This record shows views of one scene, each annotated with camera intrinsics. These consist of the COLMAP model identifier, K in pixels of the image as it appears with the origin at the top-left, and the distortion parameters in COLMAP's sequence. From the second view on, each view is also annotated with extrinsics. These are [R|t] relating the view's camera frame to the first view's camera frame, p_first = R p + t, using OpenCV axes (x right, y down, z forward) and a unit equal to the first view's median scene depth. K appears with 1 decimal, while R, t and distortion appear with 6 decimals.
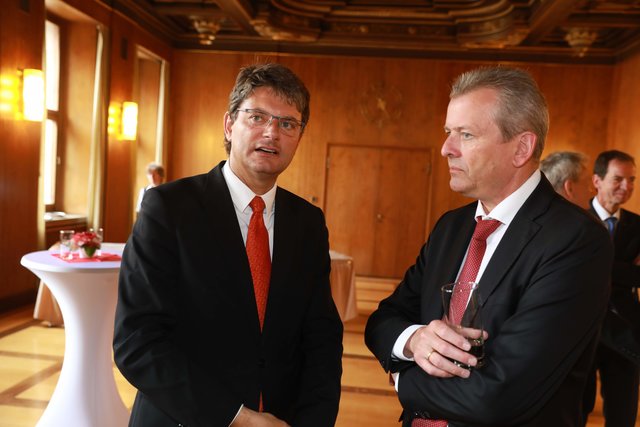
lens RADIAL K [[591.6, 0, 320.2], [0, 591.6, 209.6], [0, 0, 1]] dist [0.016060, 0.000000]
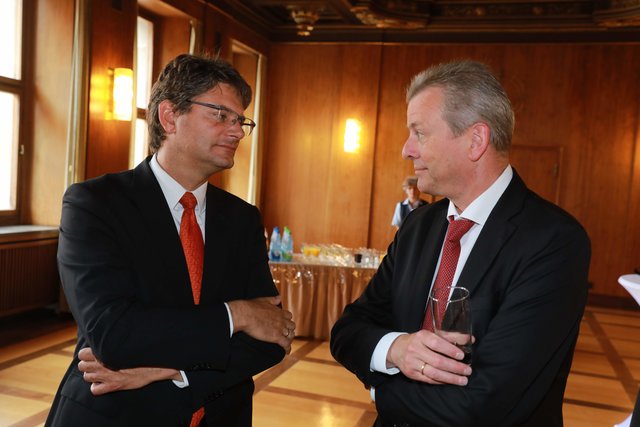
lens RADIAL K [[659.6, 0, 321.0], [0, 659.6, 209.7], [0, 0, 1]] dist [0.053897, 0.000000]
pose [[0.983698, 0.011590, -0.179452, 0.022509], [-0.013372, 0.999873, -0.008726, 0.001203], [0.179328, 0.010984, 0.983728, -0.008403]]
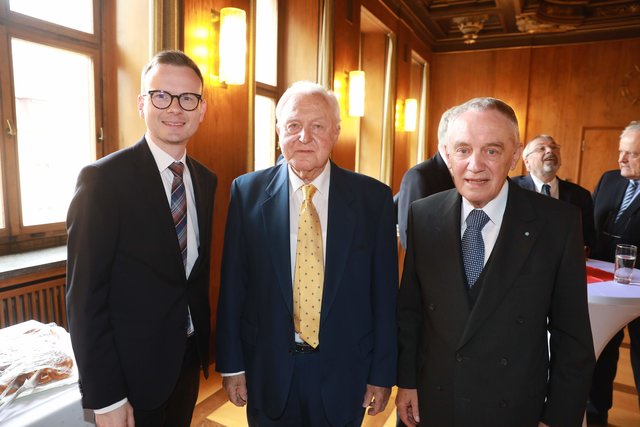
lens RADIAL K [[432.5, 0, 322.2], [0, 432.5, 210.4], [0, 0, 1]] dist [-0.087577, 0.074357]
pose [[0.935398, 0.007792, -0.353511, -0.167584], [0.013255, 0.998282, 0.057078, -0.014675], [0.353348, -0.058077, 0.933687, 0.138670]]
